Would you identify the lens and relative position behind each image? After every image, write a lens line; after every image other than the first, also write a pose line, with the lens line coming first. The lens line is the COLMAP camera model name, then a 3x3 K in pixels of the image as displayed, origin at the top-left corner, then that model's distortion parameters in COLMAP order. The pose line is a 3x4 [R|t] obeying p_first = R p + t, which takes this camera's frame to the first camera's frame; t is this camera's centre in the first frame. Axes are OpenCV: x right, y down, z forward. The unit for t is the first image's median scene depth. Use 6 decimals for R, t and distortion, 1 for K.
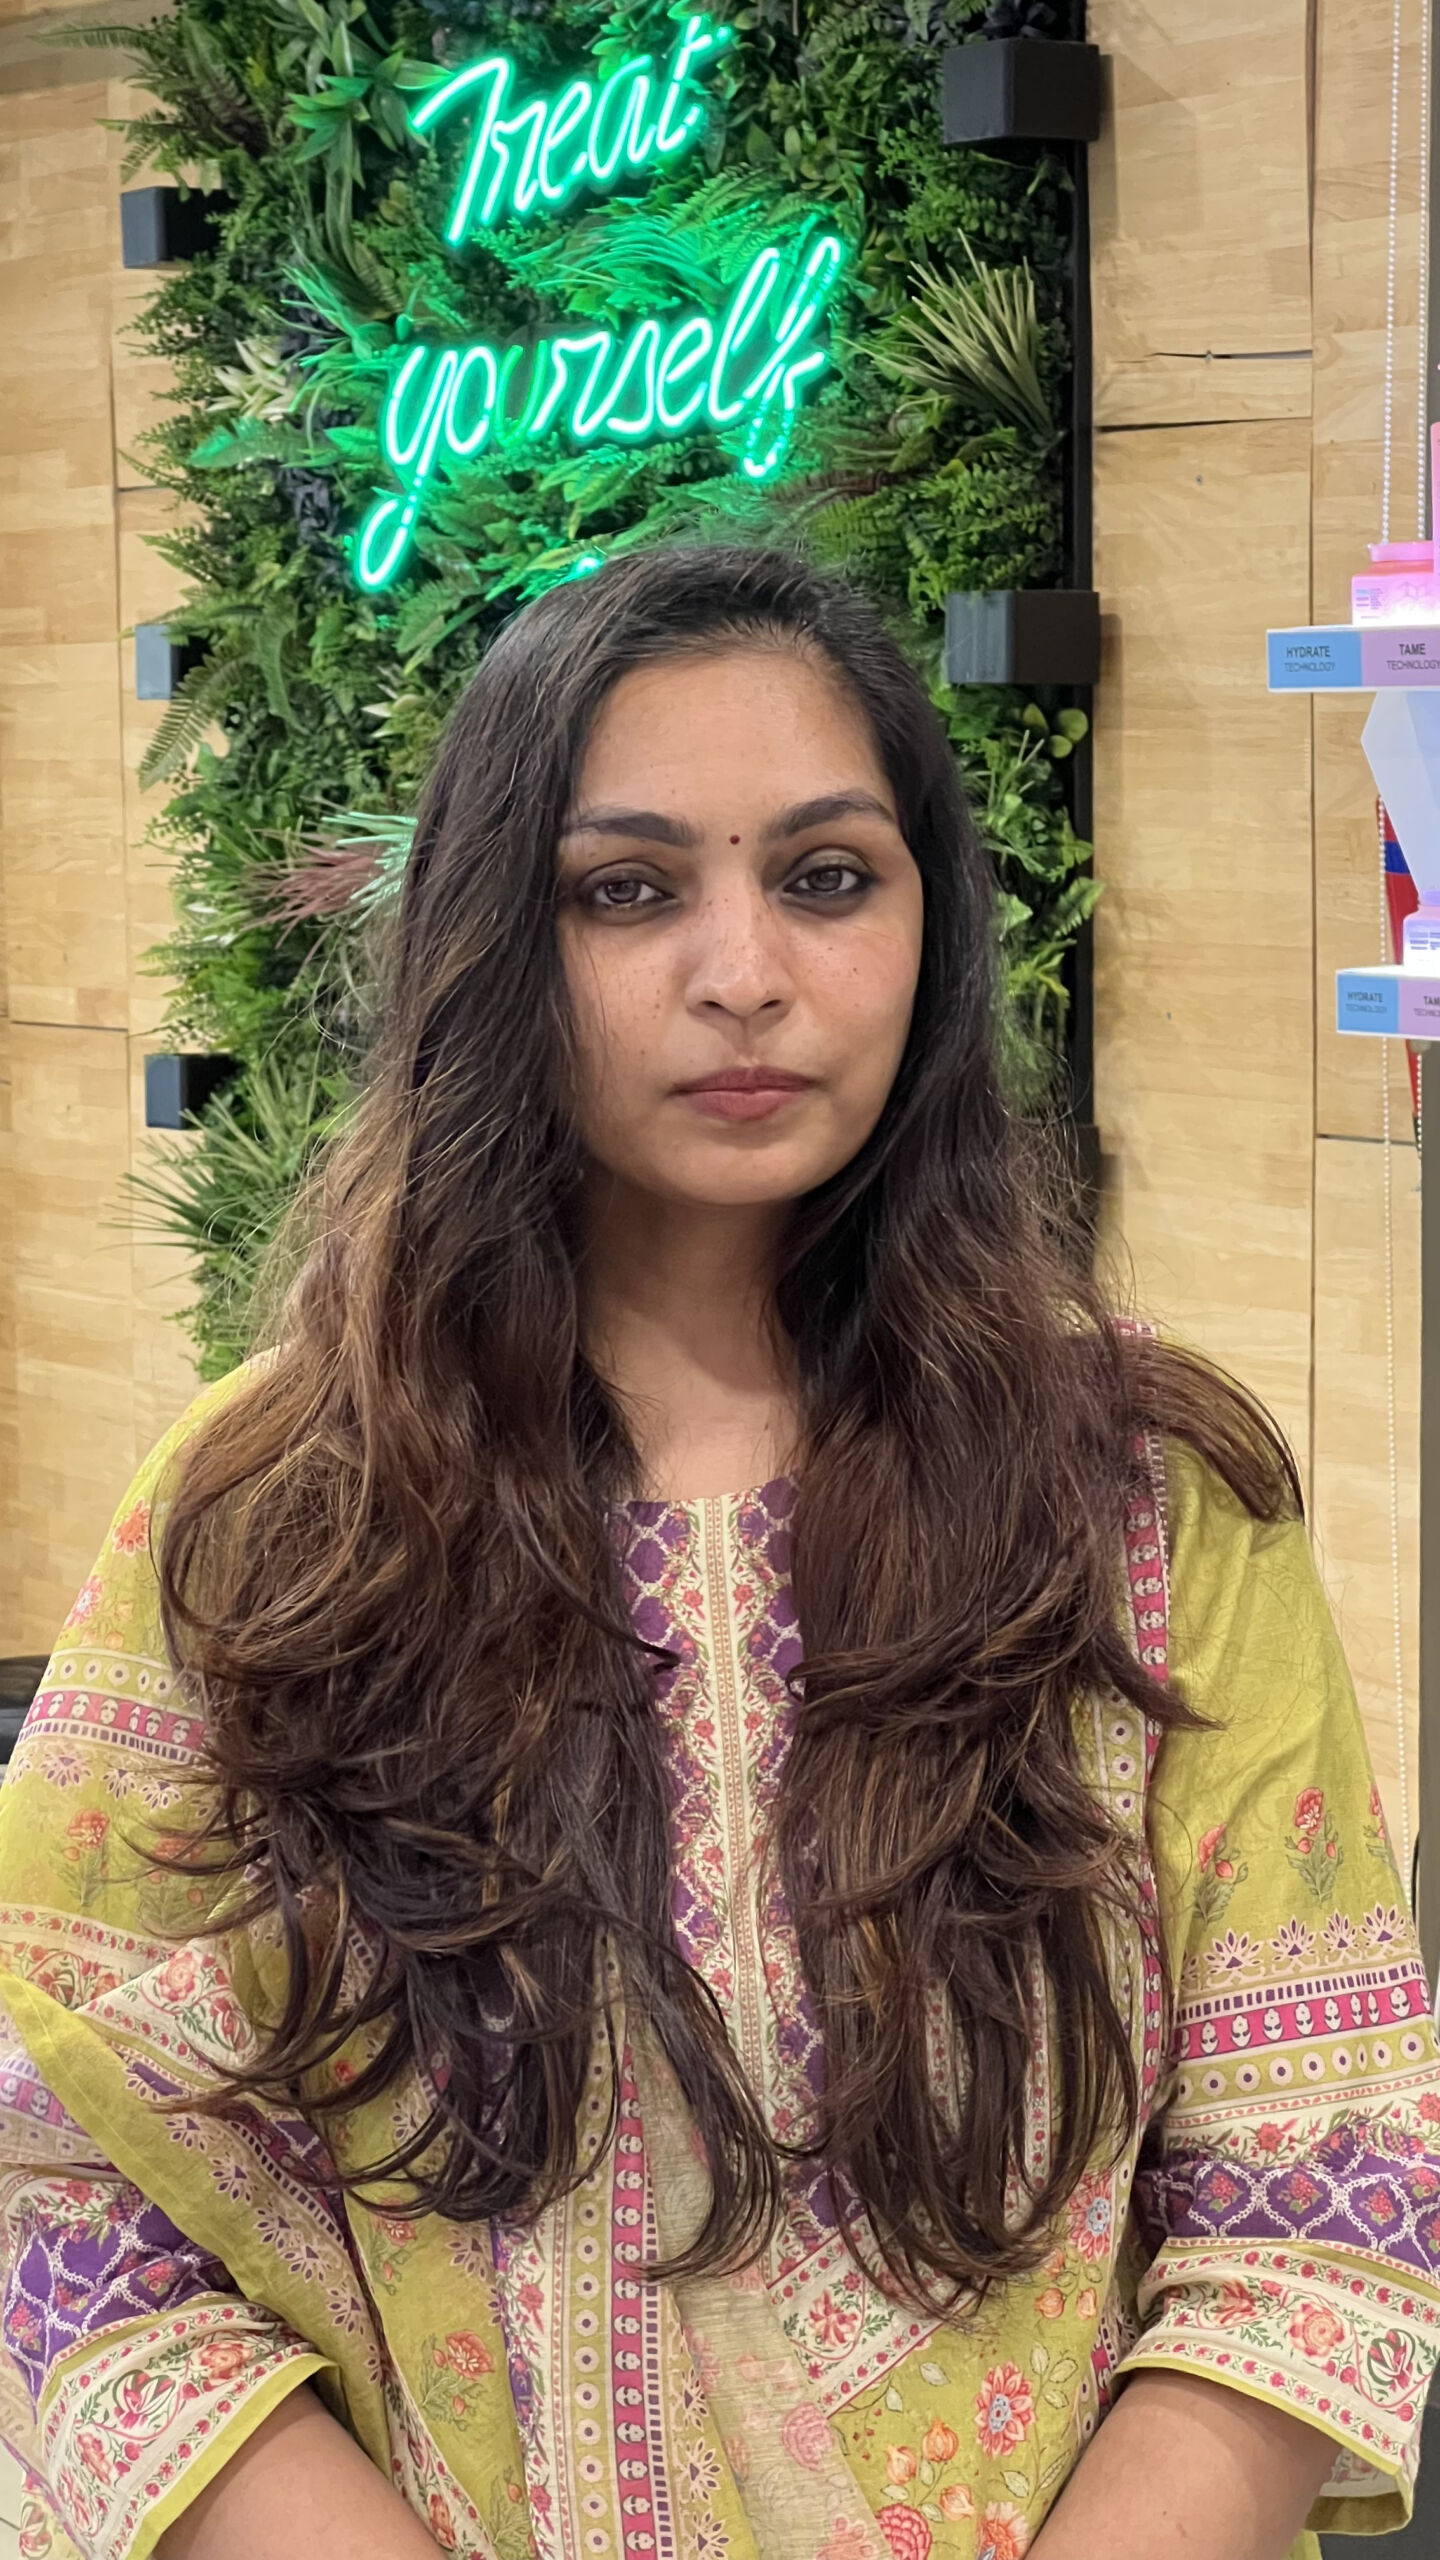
lens RADIAL K [[5901.7, 0, 724.6], [0, 5901.7, 1285.0], [0, 0, 1]] dist [0.878307, 0.000000]
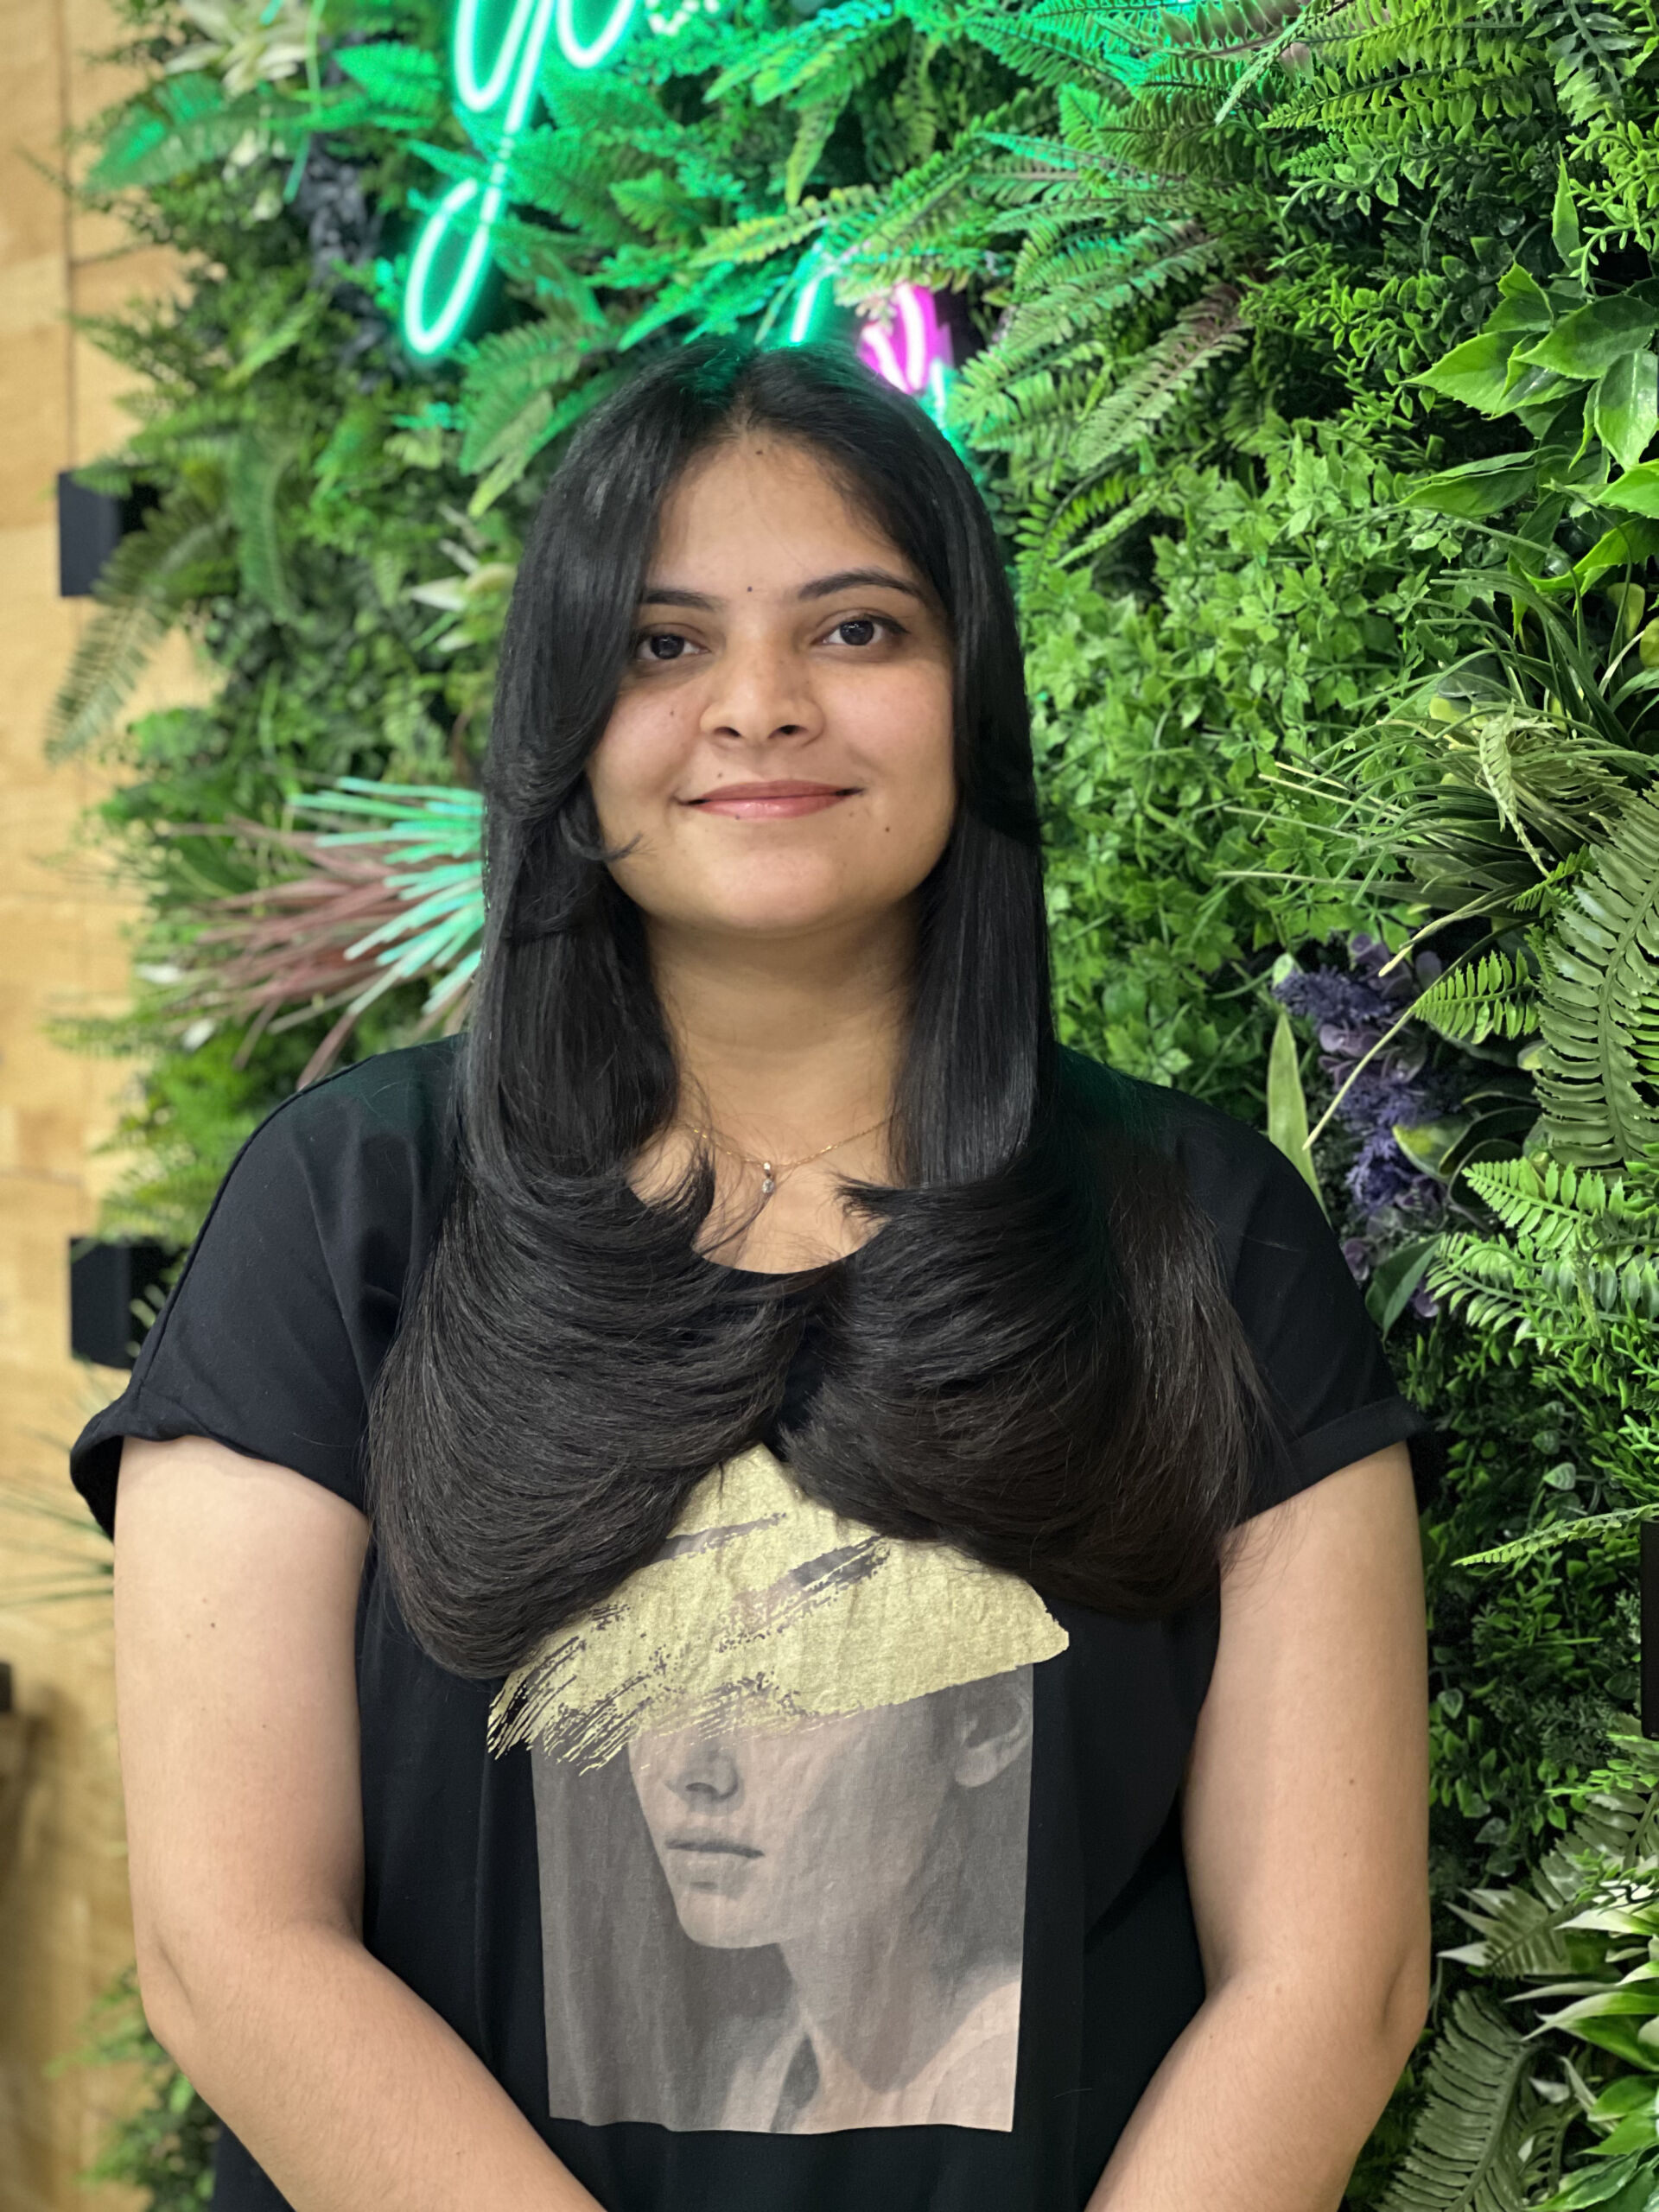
lens RADIAL K [[4893.0, 0, 828.4], [0, 4893.0, 1106.8], [0, 0, 1]] dist [0.010839, 0.000000]
pose [[0.997797, 0.009022, -0.065719, 0.003374], [-0.011625, 0.999158, -0.039336, -0.035922], [0.065309, 0.040013, 0.997063, 0.580593]]
